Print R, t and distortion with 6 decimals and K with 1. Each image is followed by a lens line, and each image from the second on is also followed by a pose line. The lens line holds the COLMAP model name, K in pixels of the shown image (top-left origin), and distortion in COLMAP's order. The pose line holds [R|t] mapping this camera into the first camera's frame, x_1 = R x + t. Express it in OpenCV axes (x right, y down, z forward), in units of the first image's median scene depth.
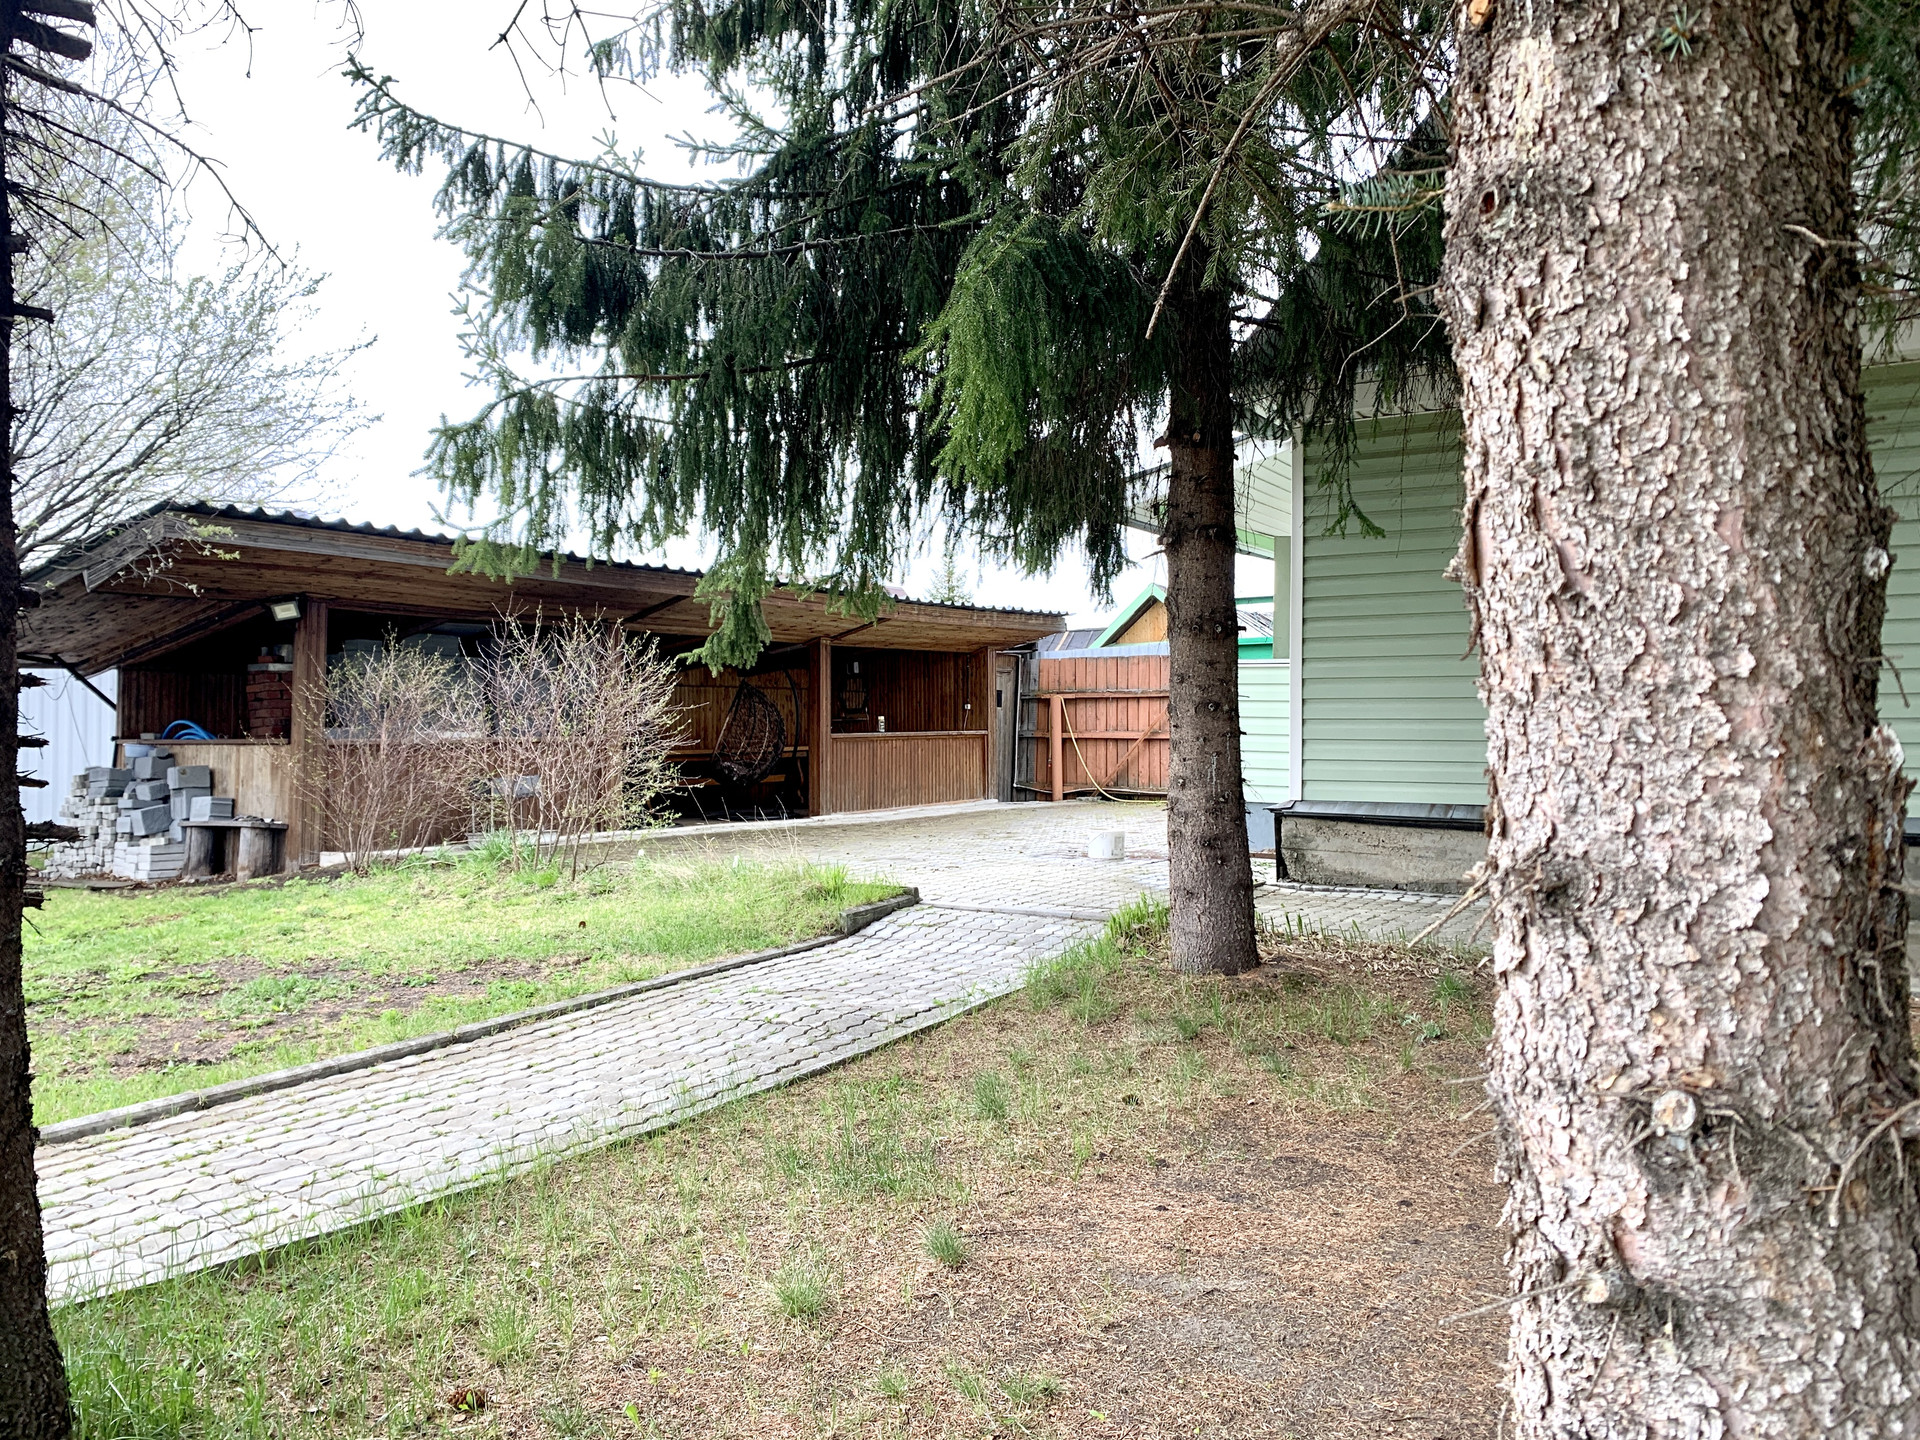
lens RADIAL K [[1467.6, 0, 963.5], [0, 1467.6, 700.6], [0, 0, 1]] dist [0.000240, 0.004170]
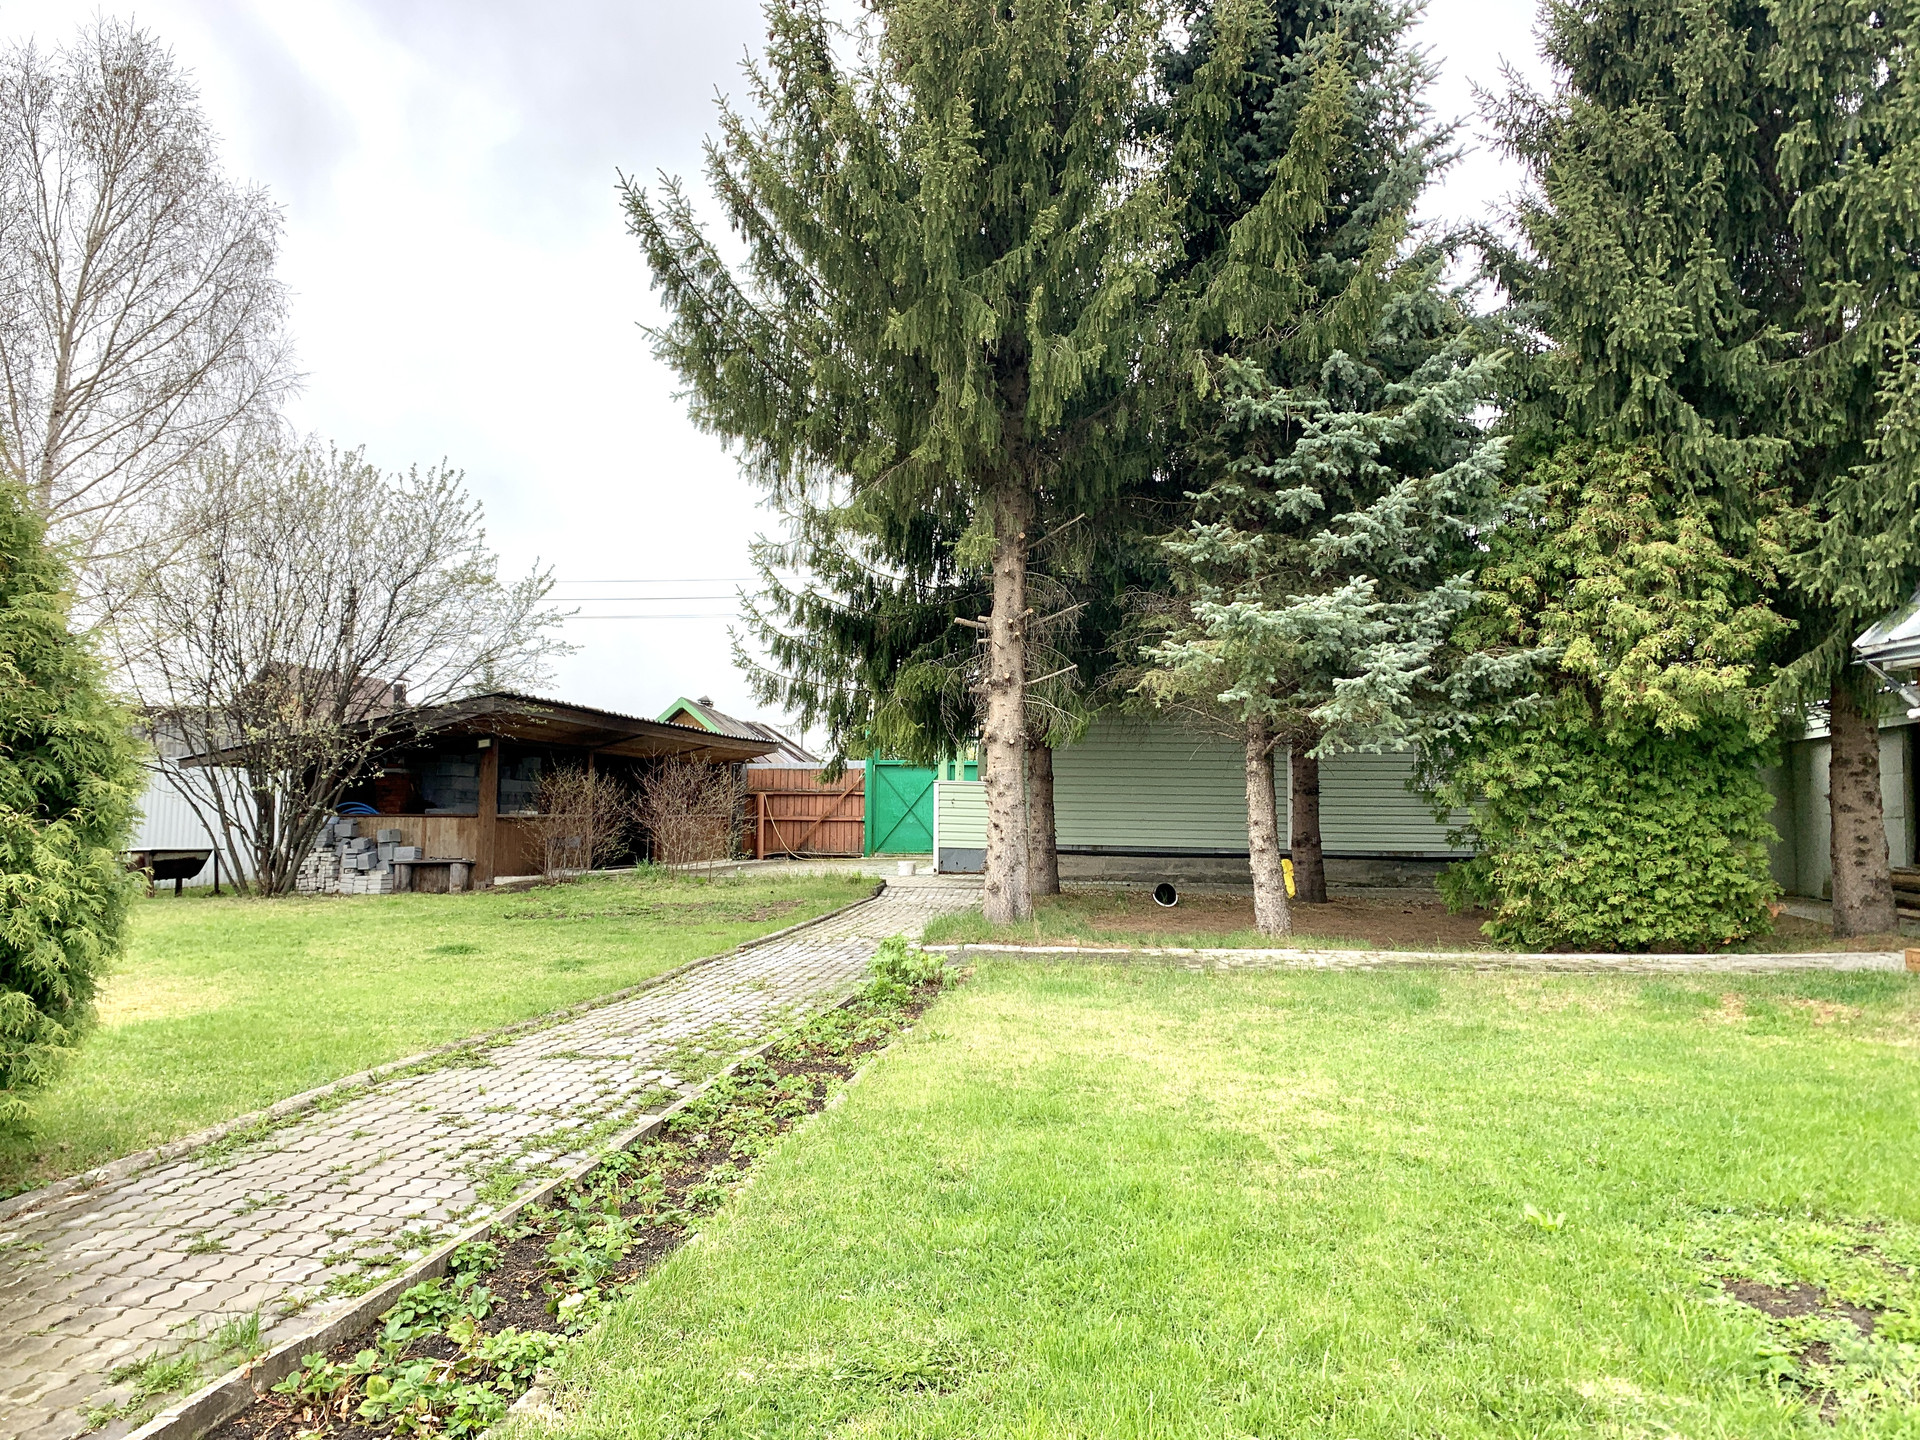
lens RADIAL K [[1467.6, 0, 963.5], [0, 1467.6, 700.6], [0, 0, 1]] dist [0.000240, 0.004170]
pose [[0.909169, 0.044445, 0.414049, -0.643643], [-0.019022, 0.997683, -0.065325, -0.005814], [-0.415993, 0.051516, 0.907907, -0.855494]]
